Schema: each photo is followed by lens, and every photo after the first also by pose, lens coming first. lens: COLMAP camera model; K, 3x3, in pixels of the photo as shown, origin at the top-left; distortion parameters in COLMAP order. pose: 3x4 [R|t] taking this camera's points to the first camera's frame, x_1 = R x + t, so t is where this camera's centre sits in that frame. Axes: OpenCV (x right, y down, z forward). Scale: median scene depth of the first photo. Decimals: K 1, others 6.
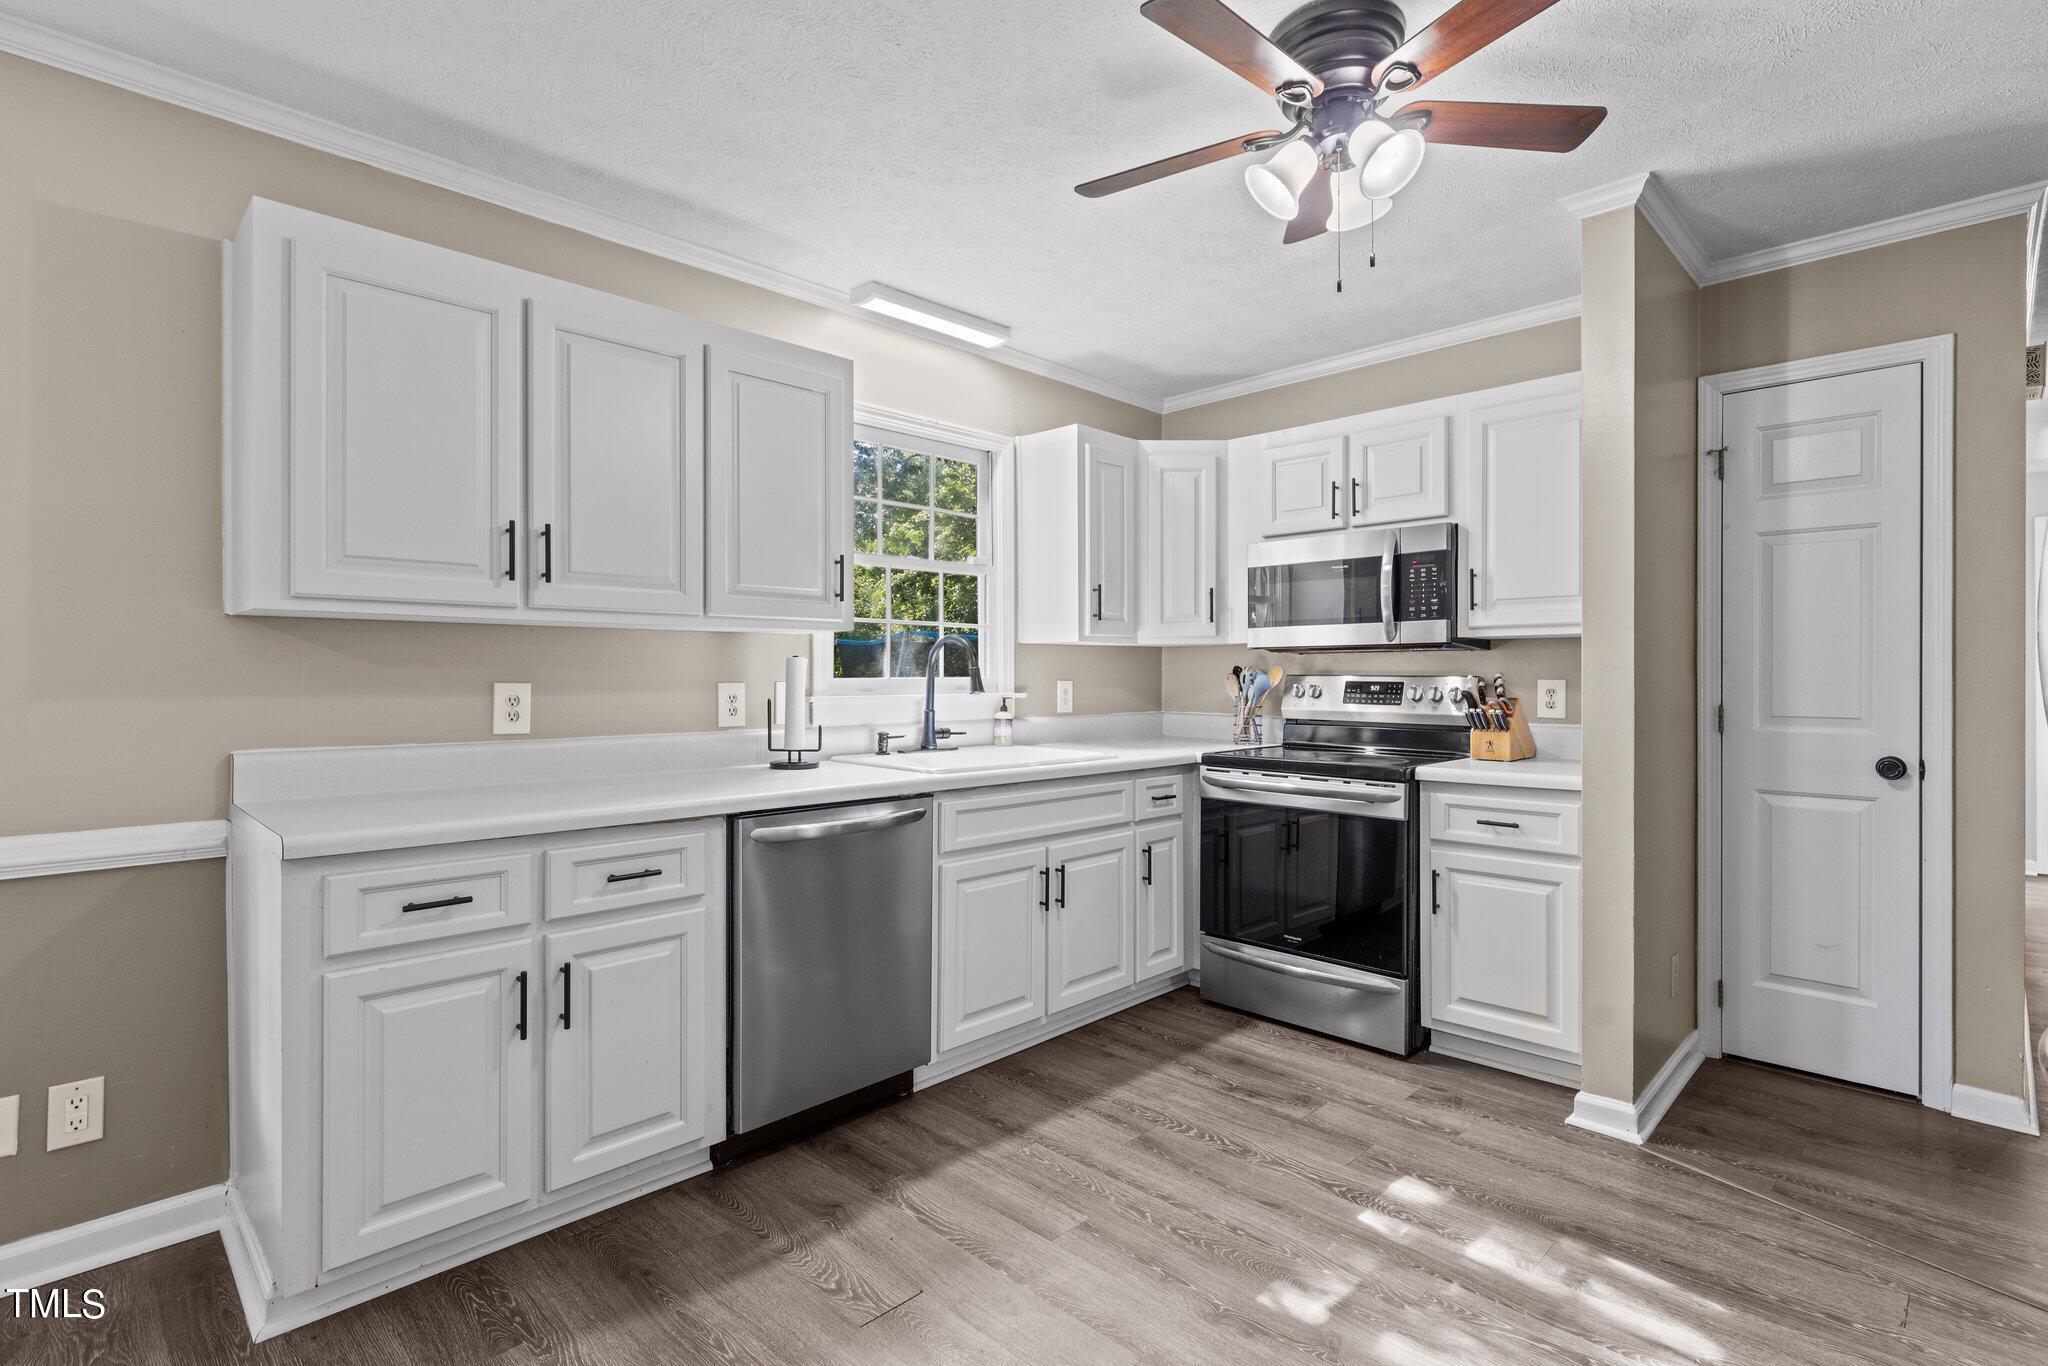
lens RADIAL K [[984.2, 0, 1037.8], [0, 984.2, 680.8], [0, 0, 1]] dist [-0.001243, -0.002079]
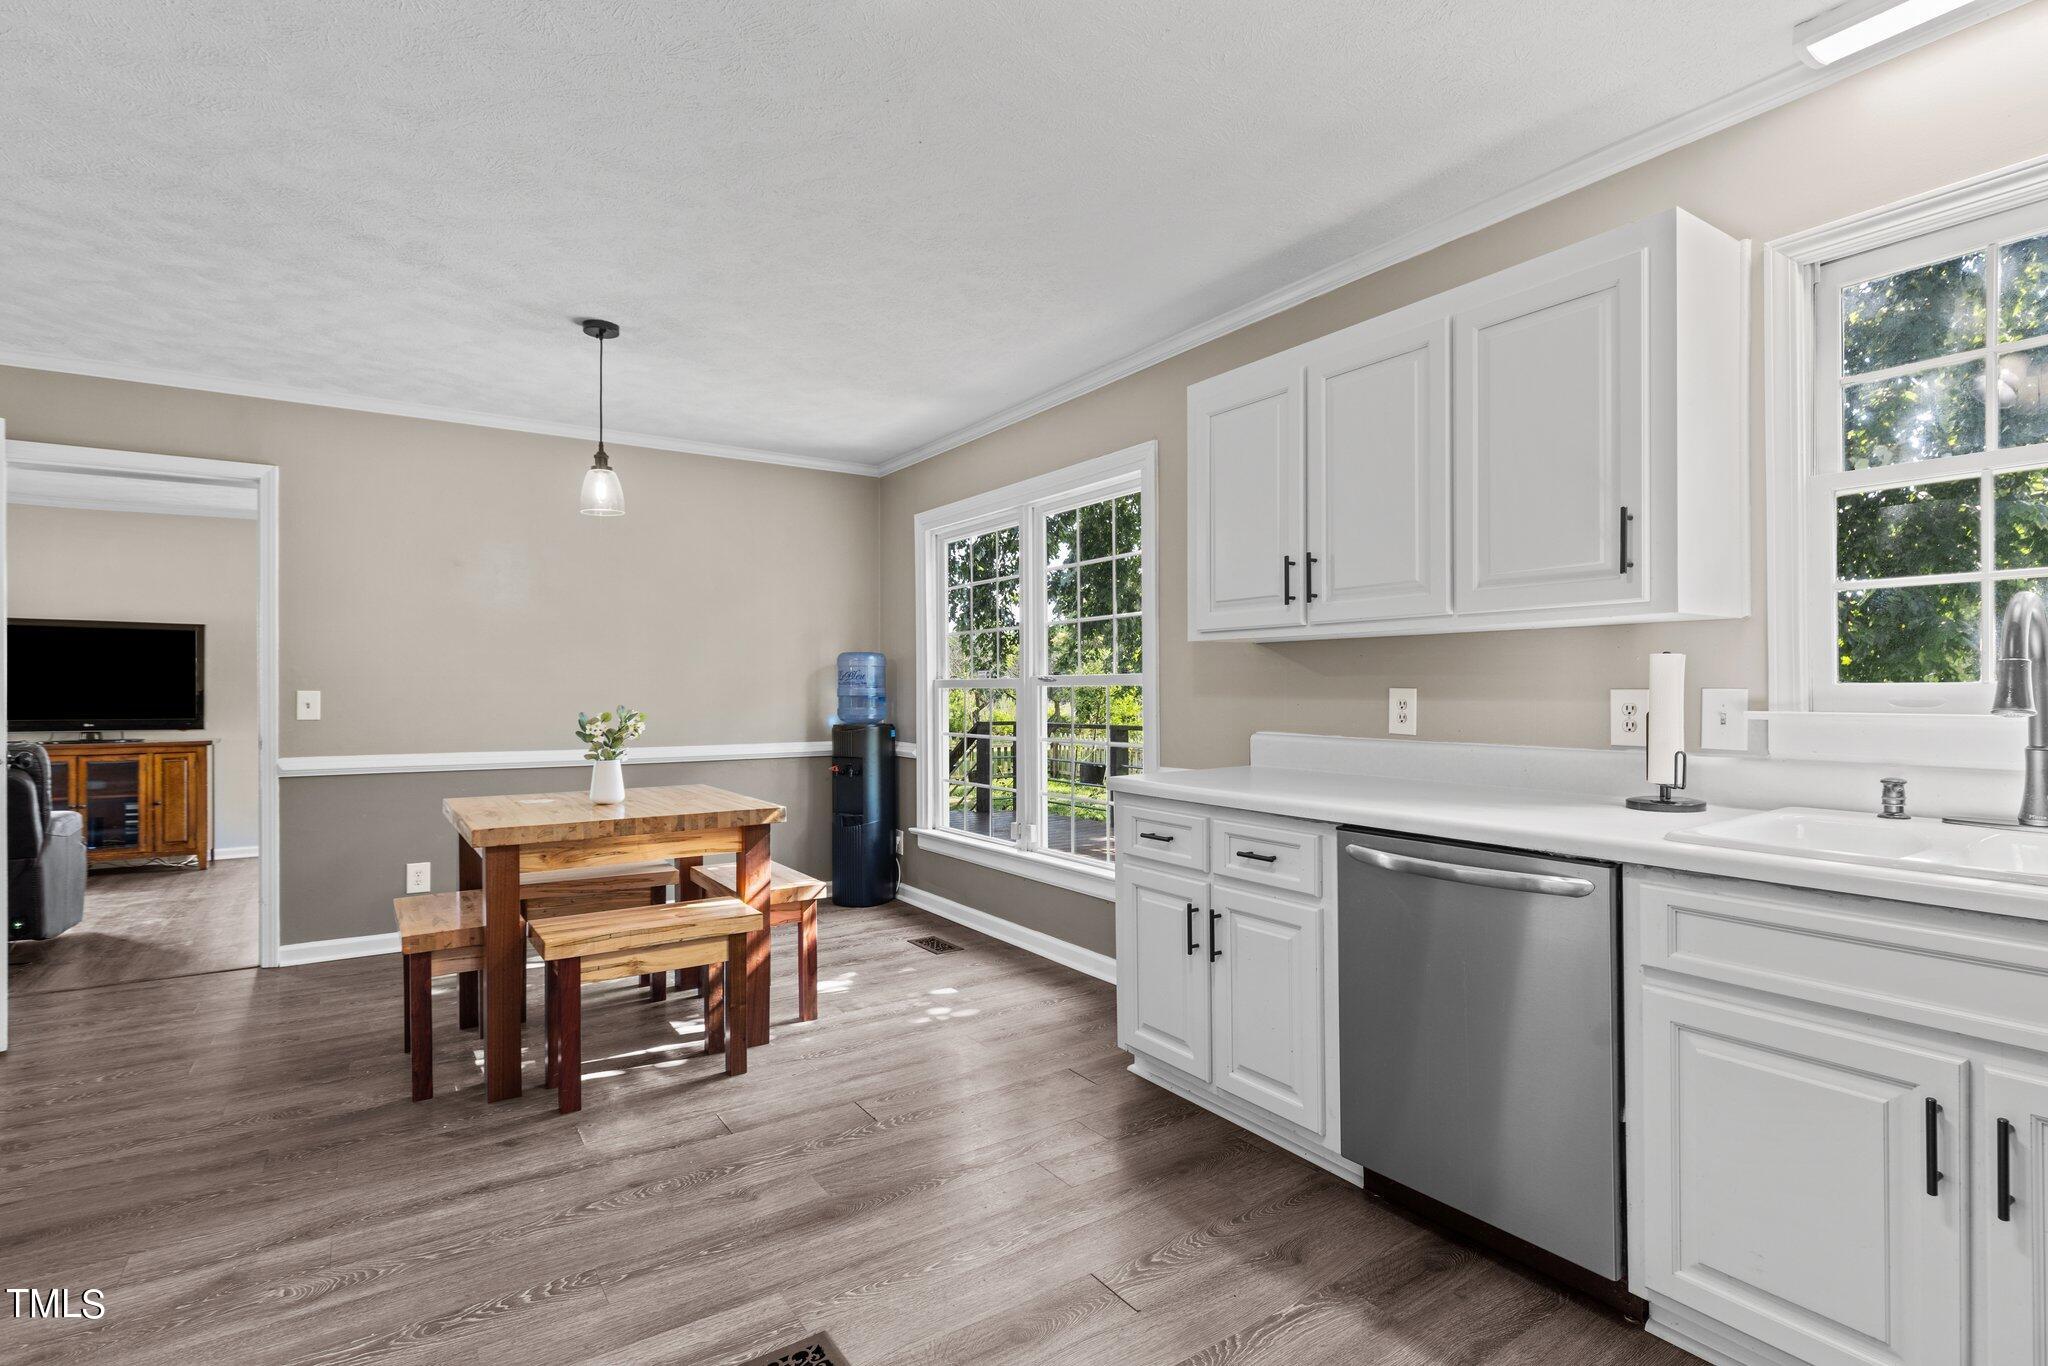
lens RADIAL K [[984.2, 0, 1026.8], [0, 984.2, 686.8], [0, 0, 1]] dist [-0.001243, -0.002079]
pose [[-0.207732, 0.002146, -0.978183, 0.563864], [0.000020, 0.999998, 0.002189, -0.001784], [0.978186, 0.000435, -0.207732, 0.716725]]
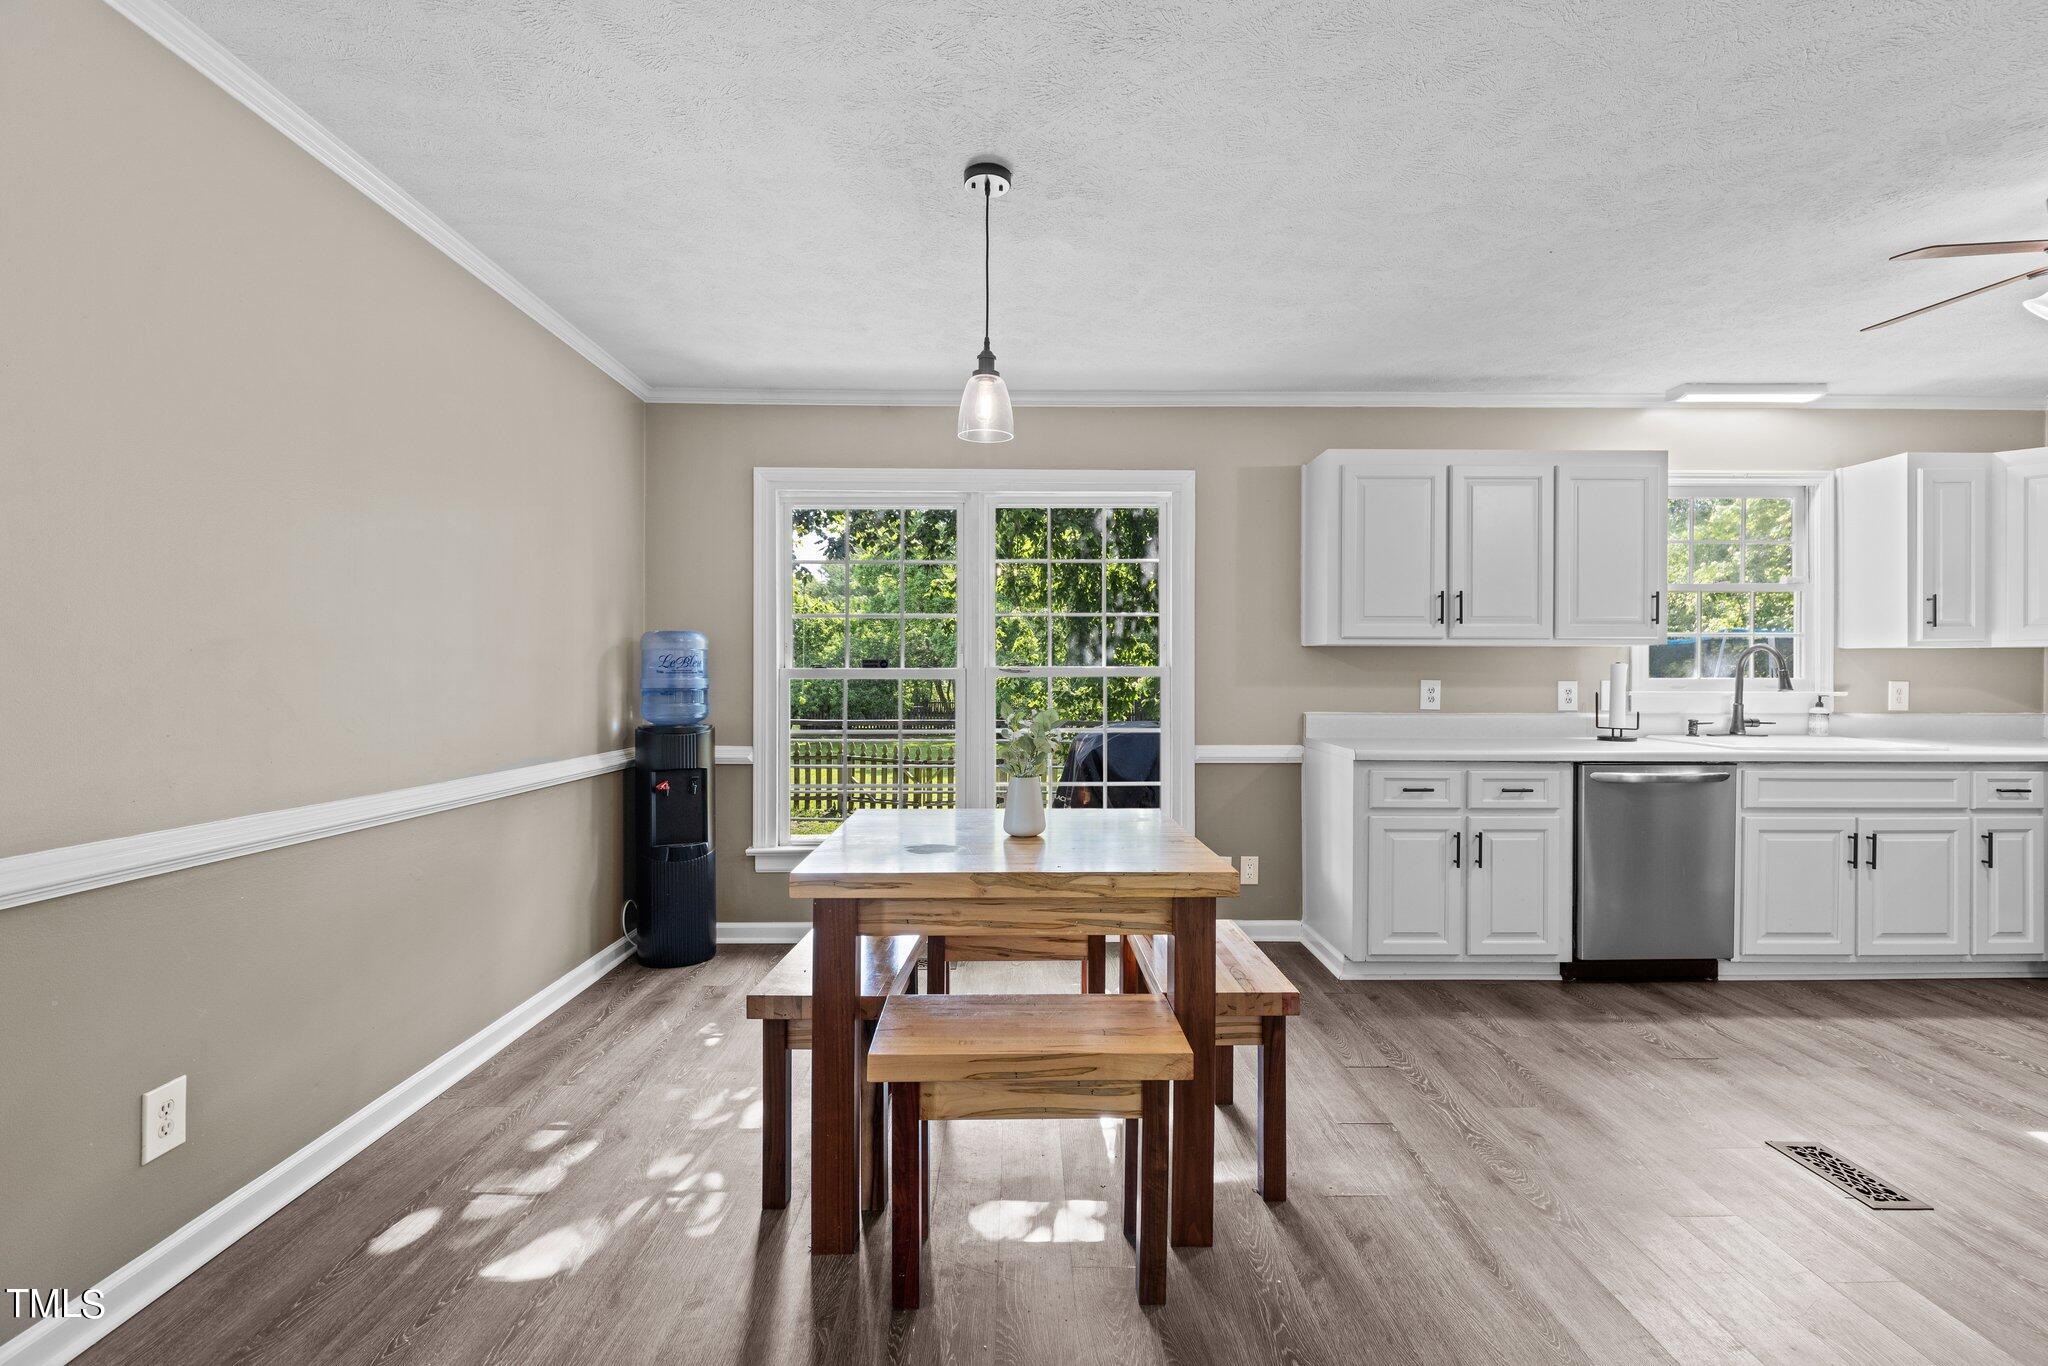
lens RADIAL K [[926.1, 0, 1020.4], [0, 926.1, 676.2], [0, 0, 1]] dist [0.004103, -0.000268]
pose [[0.704629, 0.003814, -0.709565, 0.101712], [-0.005125, 0.999987, 0.000286, -0.001113], [0.709557, 0.003435, 0.704639, -0.584110]]
